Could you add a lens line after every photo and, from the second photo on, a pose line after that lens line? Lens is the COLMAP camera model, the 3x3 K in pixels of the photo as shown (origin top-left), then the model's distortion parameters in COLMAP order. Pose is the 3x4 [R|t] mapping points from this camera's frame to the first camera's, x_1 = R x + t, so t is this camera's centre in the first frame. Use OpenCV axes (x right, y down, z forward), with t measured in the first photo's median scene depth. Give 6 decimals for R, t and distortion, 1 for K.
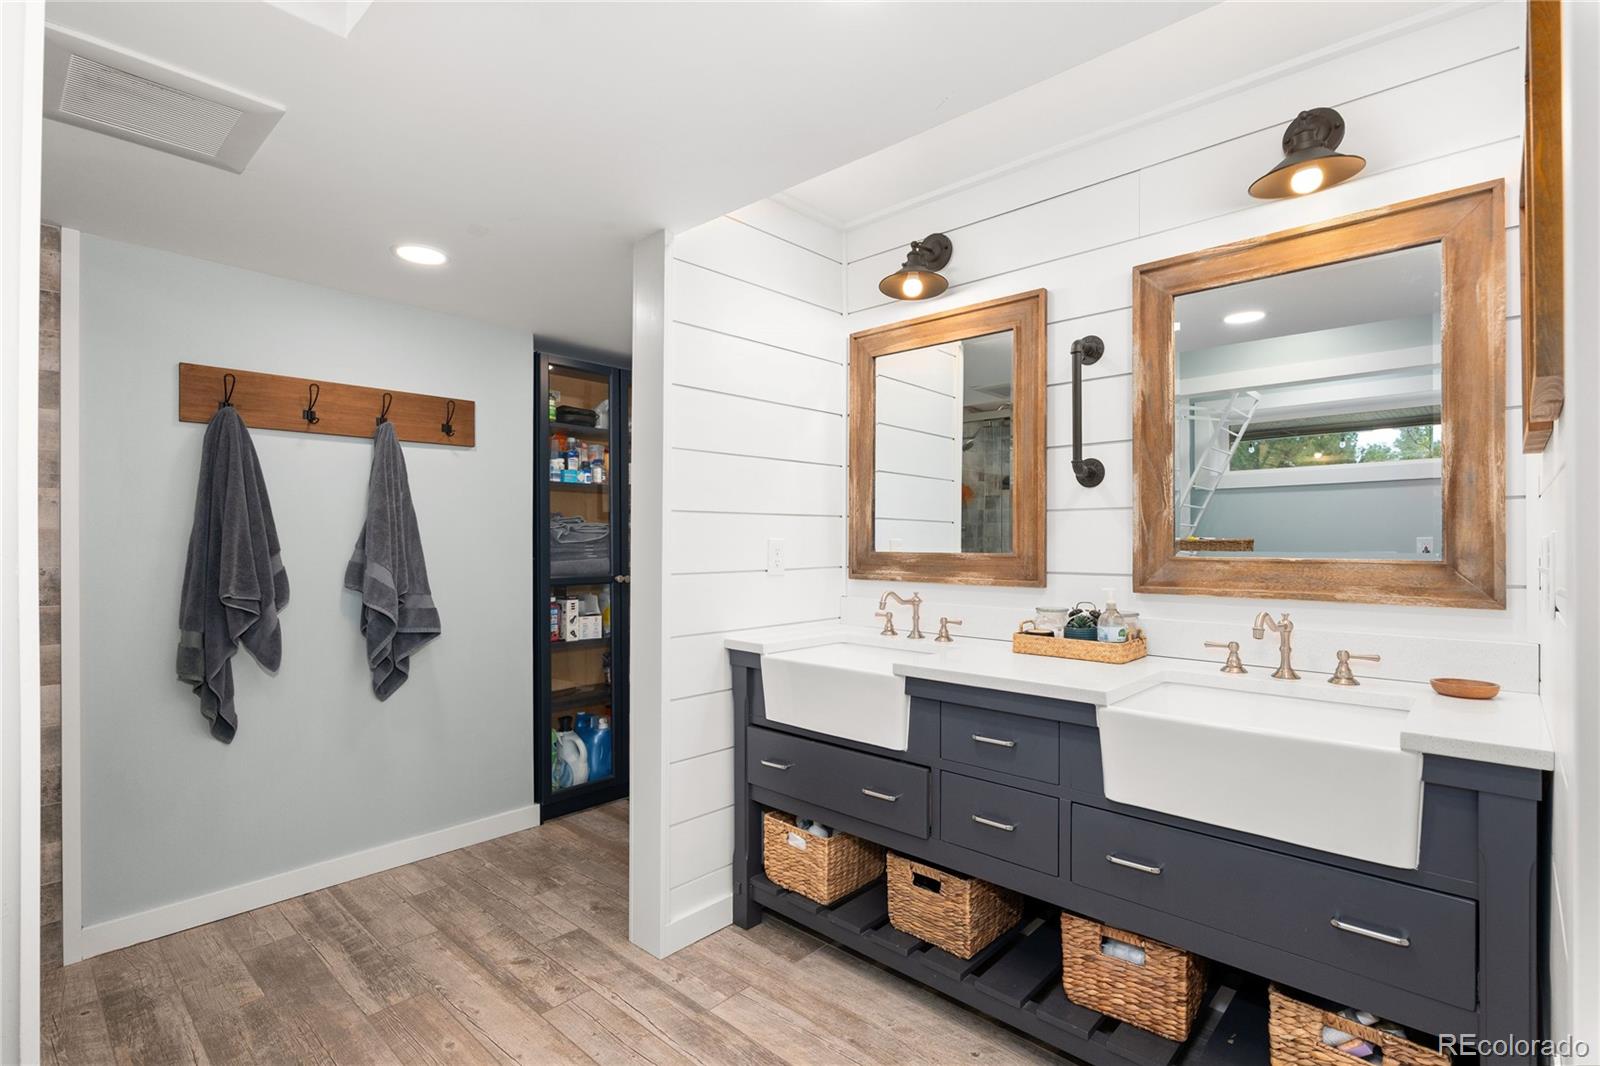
lens RADIAL K [[745.8, 0, 816.7], [0, 745.8, 547.1], [0, 0, 1]] dist [-0.004686, -0.000600]
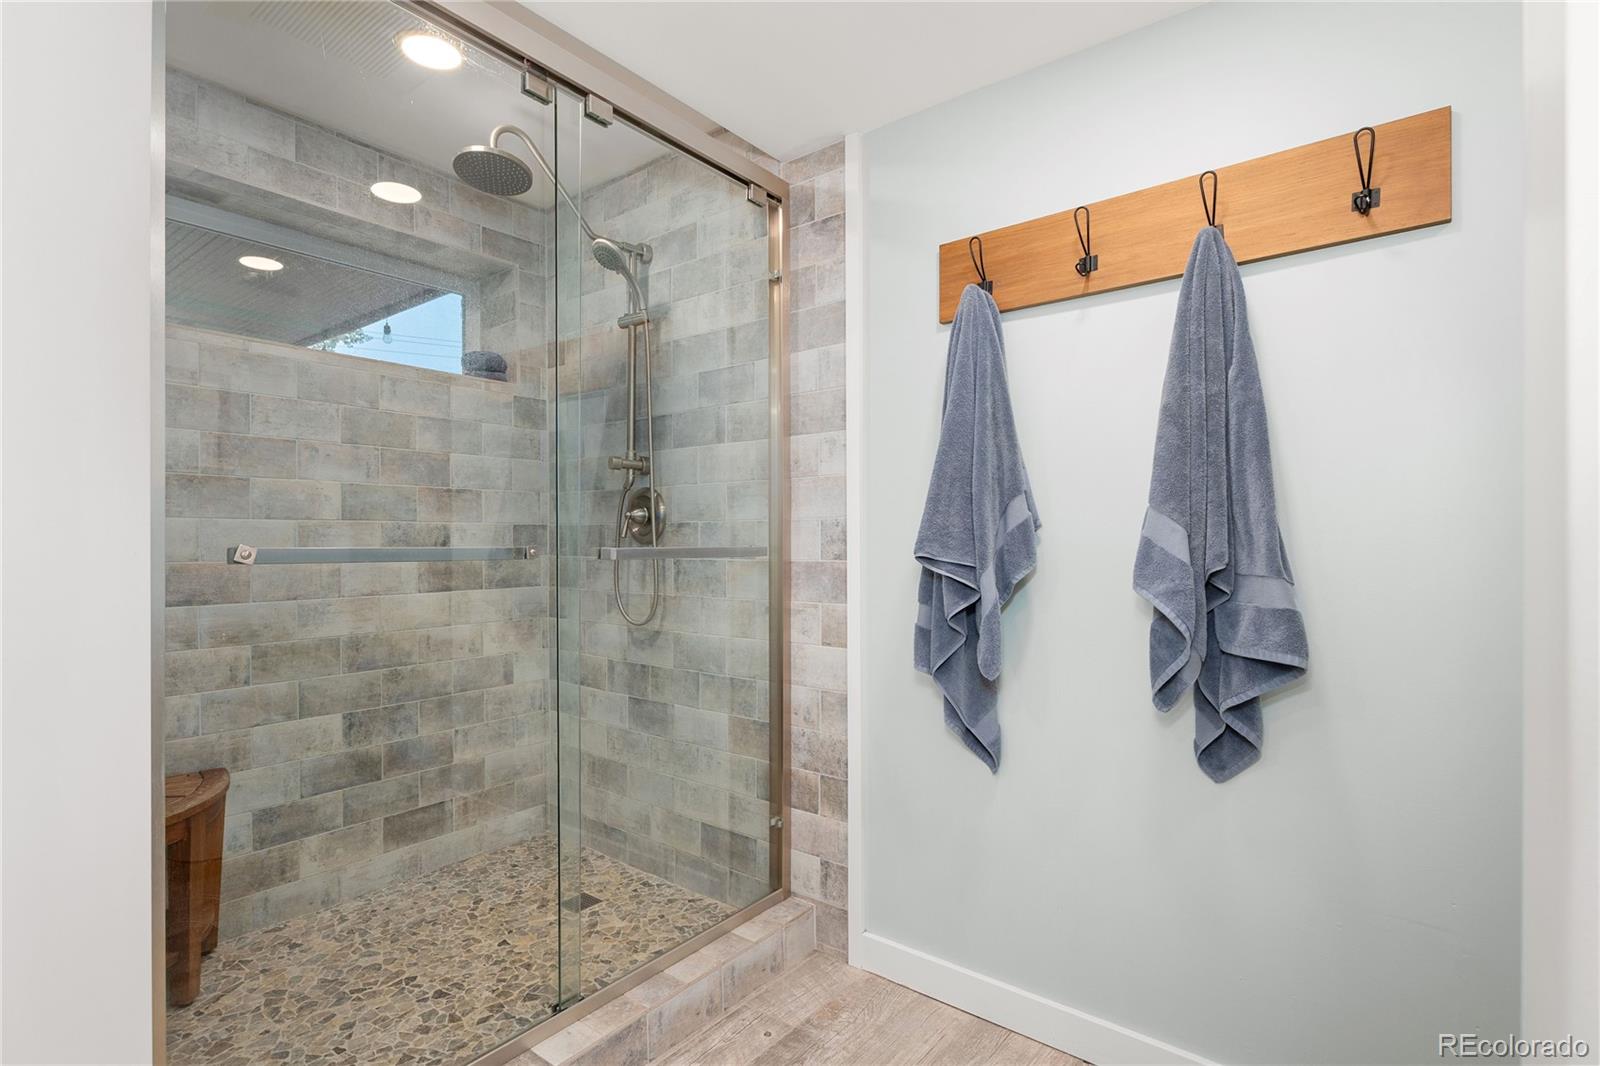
lens RADIAL K [[764.1, 0, 796.9], [0, 764.1, 534.7], [0, 0, 1]] dist [-0.005341, -0.000683]
pose [[0.051470, -0.002124, -0.998672, -0.055314], [-0.003280, 0.999992, -0.002296, 0.028284], [0.998669, 0.003394, 0.051462, 0.495104]]
